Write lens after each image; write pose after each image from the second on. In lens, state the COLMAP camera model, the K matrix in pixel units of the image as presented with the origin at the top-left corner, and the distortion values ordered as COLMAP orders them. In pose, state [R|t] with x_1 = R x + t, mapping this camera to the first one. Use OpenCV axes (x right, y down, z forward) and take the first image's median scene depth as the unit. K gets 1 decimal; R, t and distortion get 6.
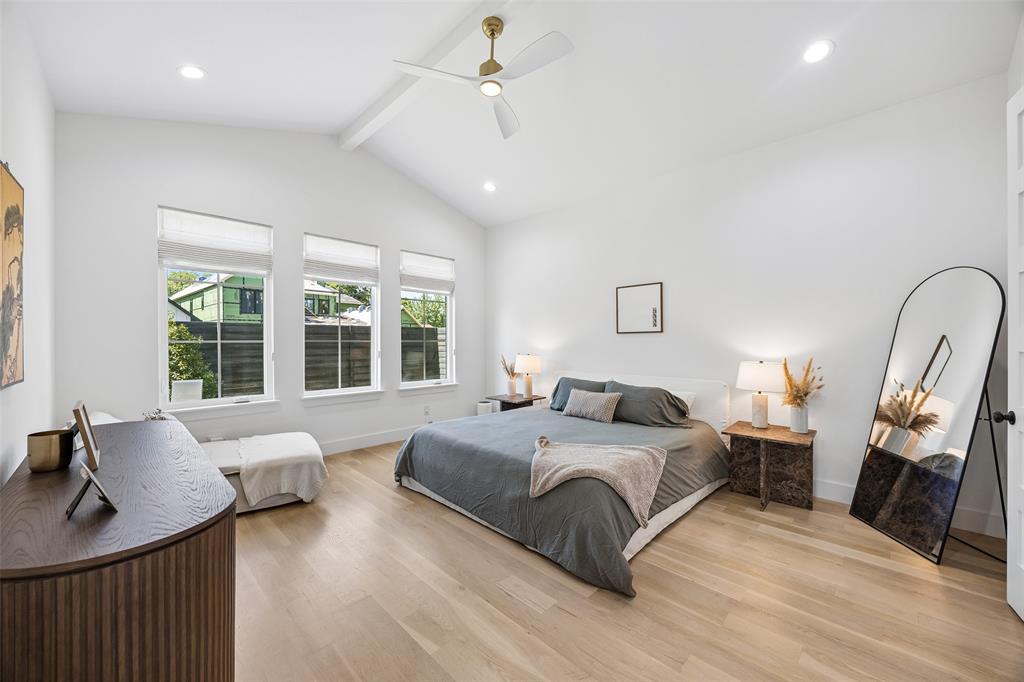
lens RADIAL K [[391.3, 0, 508.8], [0, 391.3, 340.3], [0, 0, 1]] dist [0.000039, -0.000442]
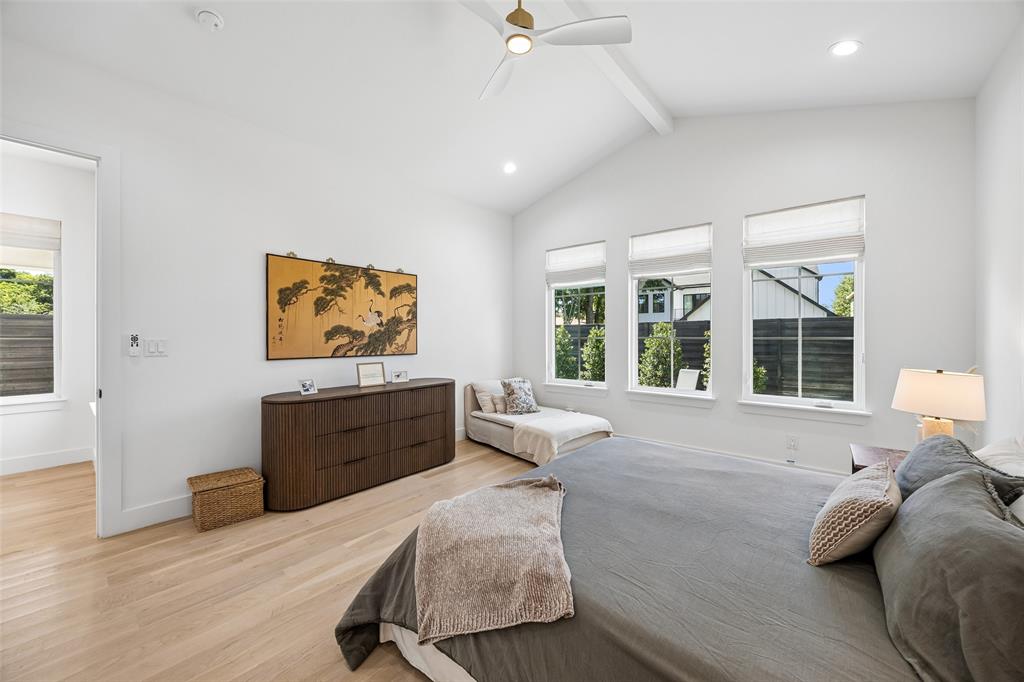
lens RADIAL K [[398.1, 0, 508.6], [0, 398.1, 337.0], [0, 0, 1]] dist [0.017760, -0.000072]
pose [[0.079471, 0.001010, -0.996837, 0.510738], [0.000416, 0.999999, 0.001047, -0.001858], [0.996837, -0.000498, 0.079471, 0.552356]]
